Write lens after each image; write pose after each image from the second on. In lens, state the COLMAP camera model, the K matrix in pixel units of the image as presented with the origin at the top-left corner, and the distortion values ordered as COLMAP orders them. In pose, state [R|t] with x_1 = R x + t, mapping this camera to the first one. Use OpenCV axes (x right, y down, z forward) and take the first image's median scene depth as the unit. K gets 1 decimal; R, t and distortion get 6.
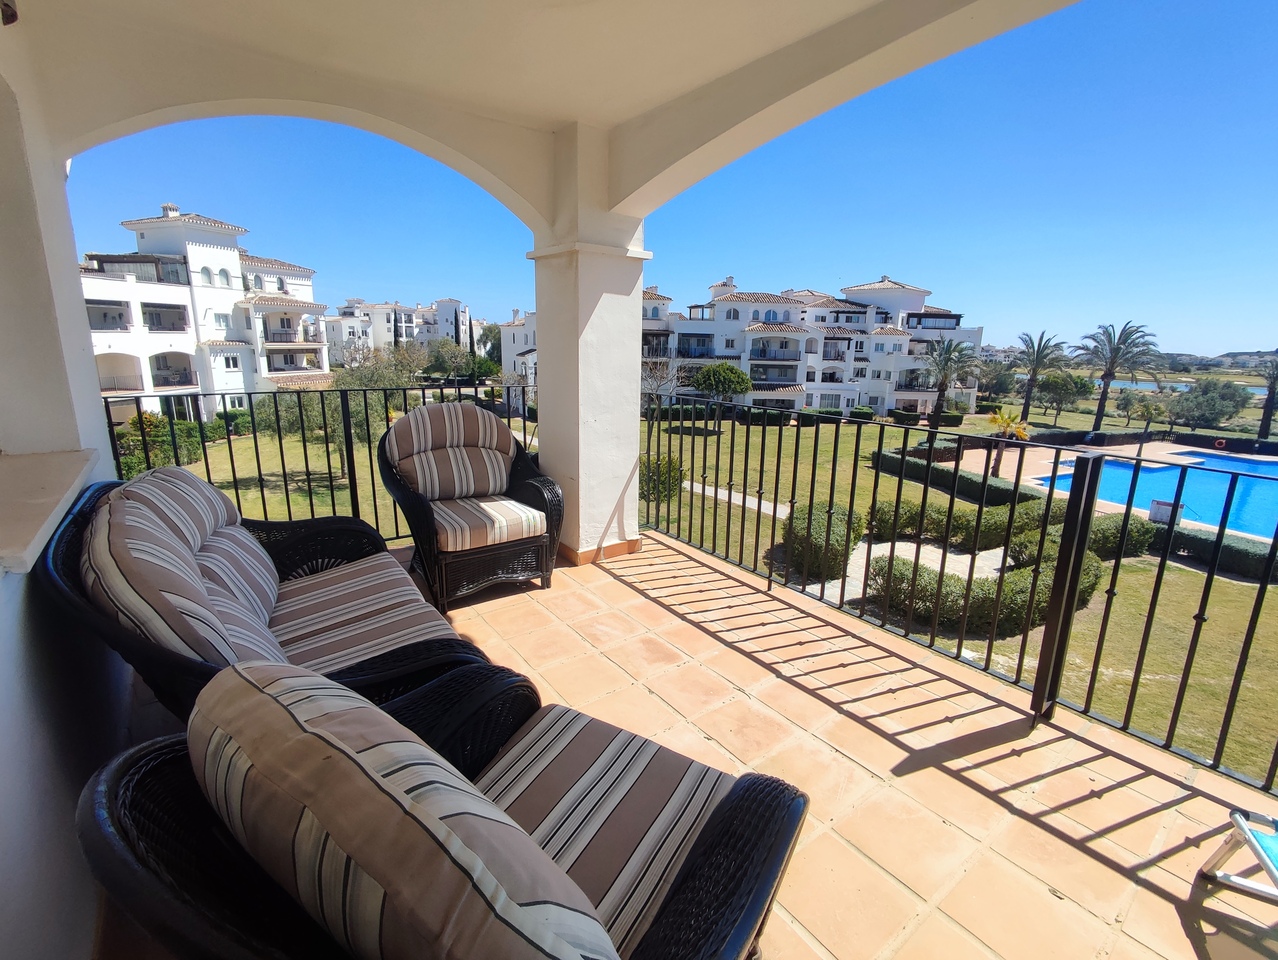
lens RADIAL K [[586.1, 0, 650.3], [0, 586.1, 473.7], [0, 0, 1]] dist [-0.008749, 0.004165]
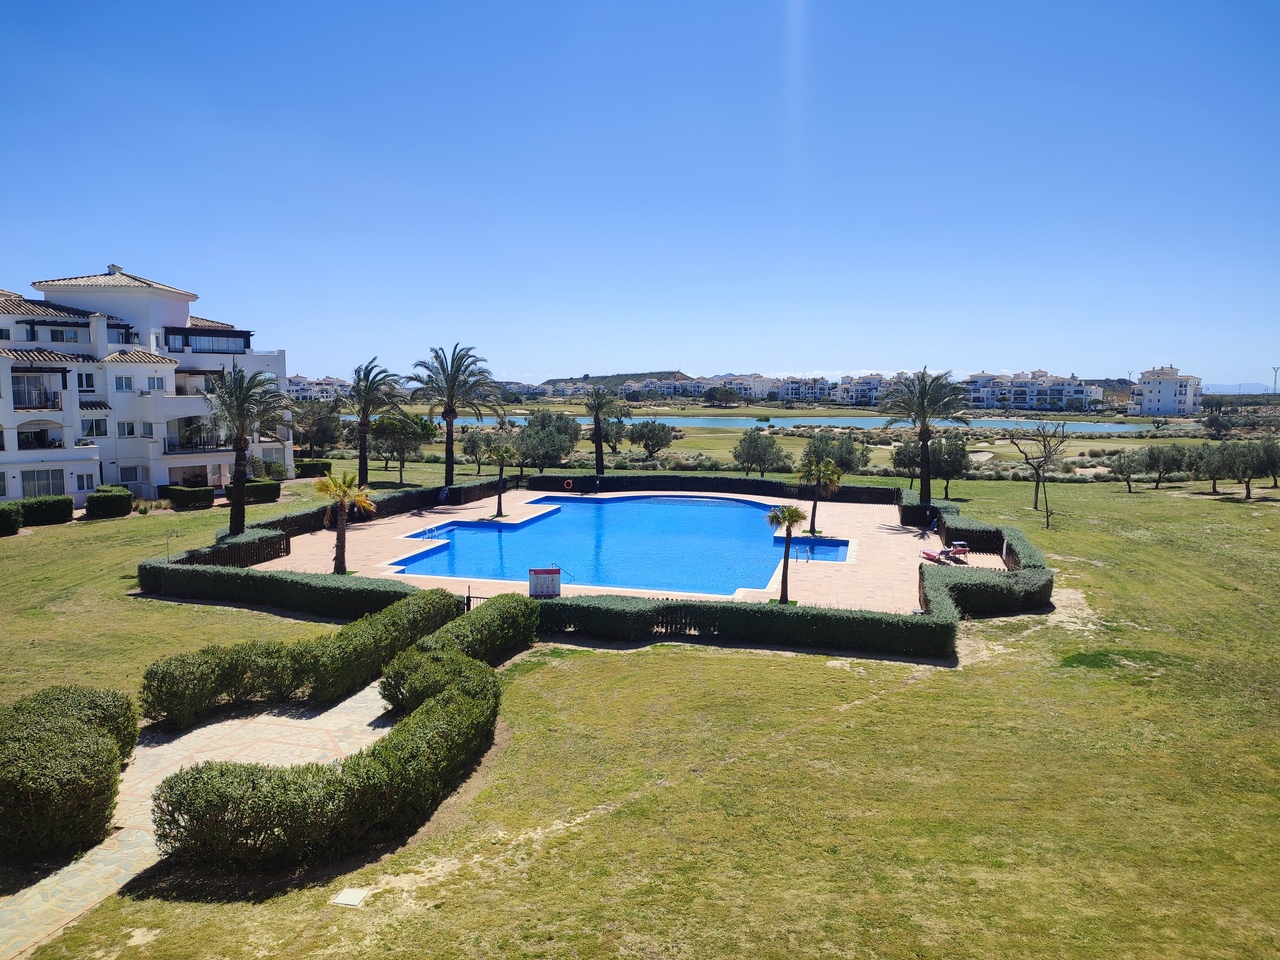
lens RADIAL K [[913.9, 0, 636.4], [0, 913.9, 481.1], [0, 0, 1]] dist [0.045068, -0.053879]
pose [[0.647910, -0.103982, 0.754586, 0.021328], [0.181423, 0.983196, -0.020290, -0.009848], [-0.739796, 0.150045, 0.655888, 0.036057]]
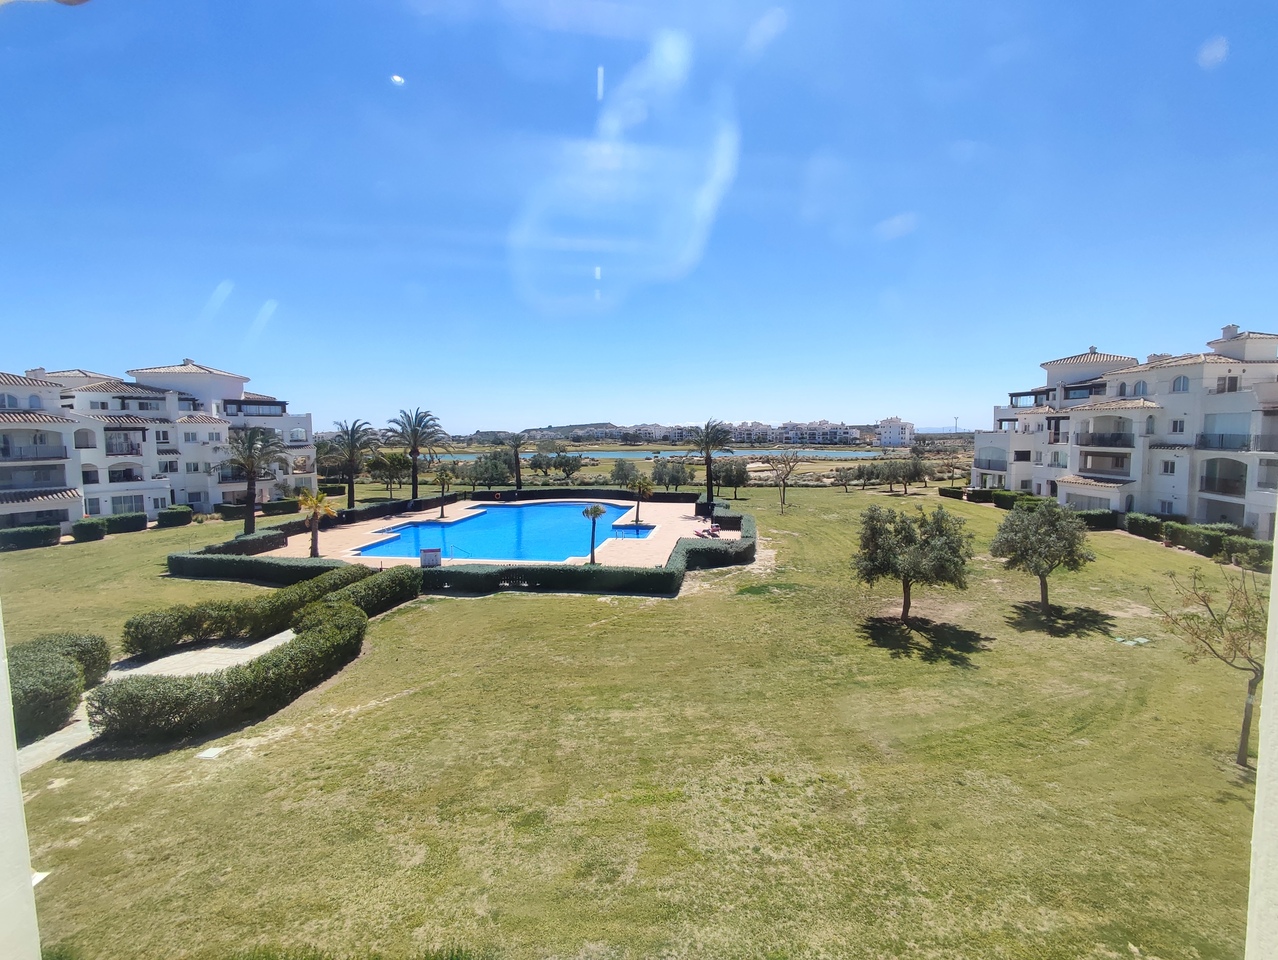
lens RADIAL K [[584.3, 0, 651.3], [0, 584.3, 472.7], [0, 0, 1]] dist [0.001970, -0.006870]
pose [[0.558133, -0.091244, 0.824719, 0.060547], [0.208244, 0.977527, -0.032781, 0.013011], [-0.803195, 0.190039, 0.564591, -0.057258]]
